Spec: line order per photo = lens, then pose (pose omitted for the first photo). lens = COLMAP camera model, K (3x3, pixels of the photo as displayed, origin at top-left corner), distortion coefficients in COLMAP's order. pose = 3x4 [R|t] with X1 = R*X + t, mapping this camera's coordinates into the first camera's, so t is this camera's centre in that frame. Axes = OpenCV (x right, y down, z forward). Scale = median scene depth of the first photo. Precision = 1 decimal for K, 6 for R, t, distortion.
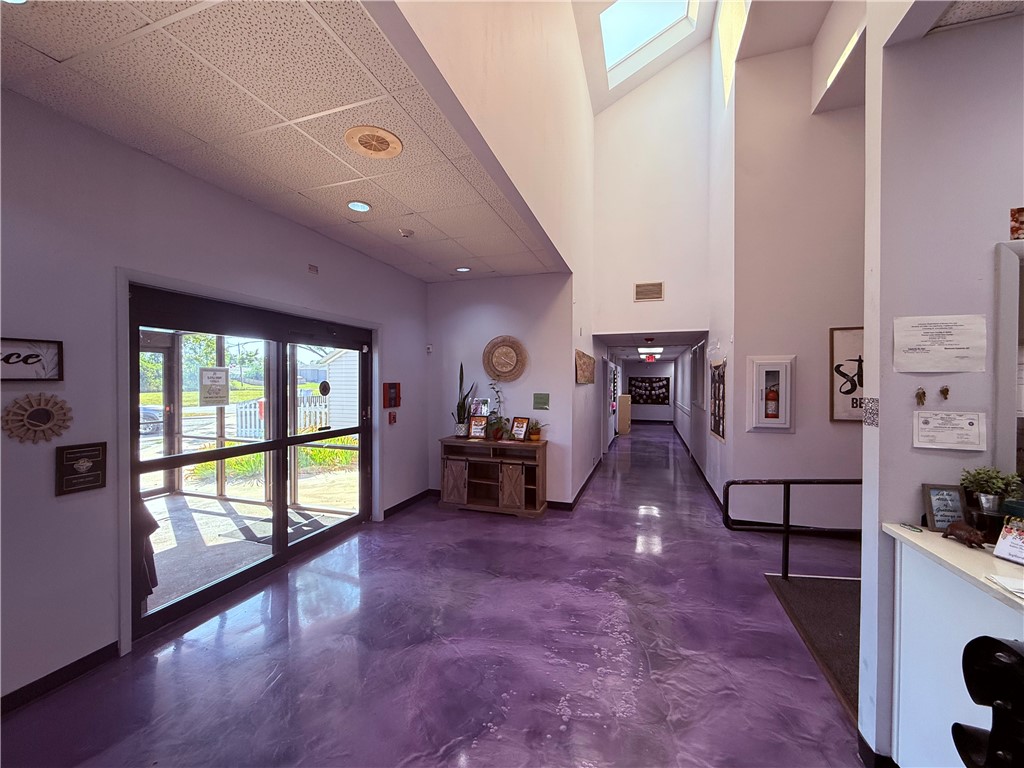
lens RADIAL K [[411.0, 0, 507.8], [0, 411.0, 385.0], [0, 0, 1]] dist [-0.000275, -0.000033]
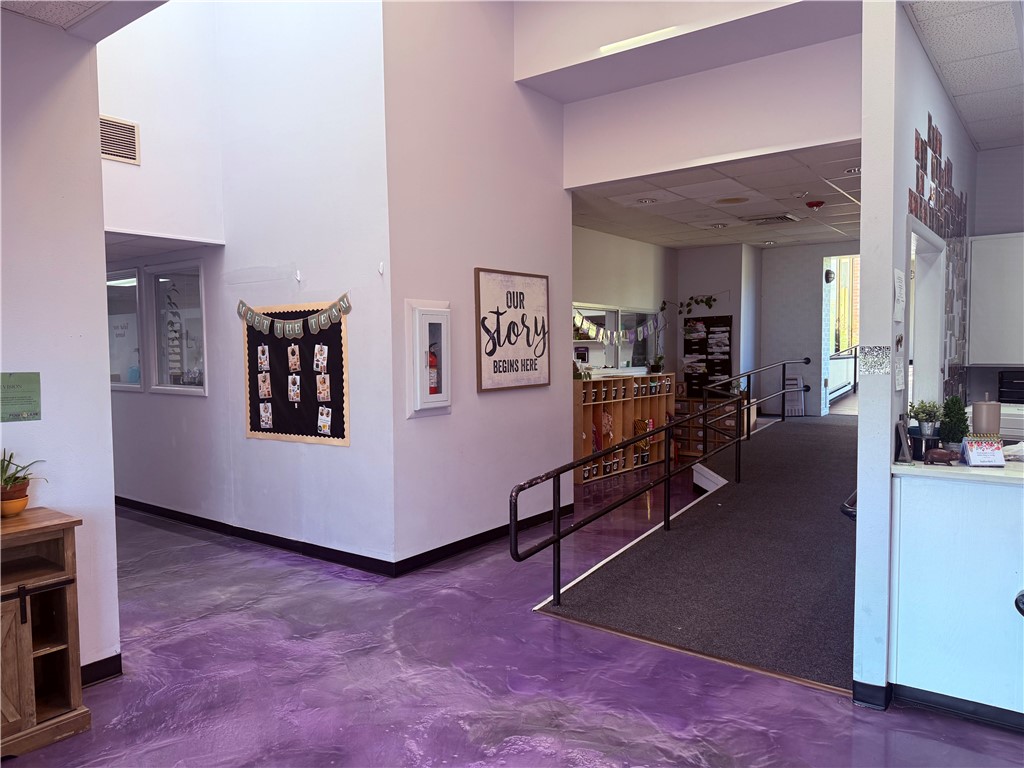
lens RADIAL K [[706.8, 0, 510.7], [0, 706.8, 381.3], [0, 0, 1]] dist [0.023102, -0.002604]
pose [[0.324613, -0.047238, 0.944667, -0.421614], [0.023787, 0.998844, 0.041773, 0.015561], [-0.945548, 0.008911, 0.325361, 0.526892]]
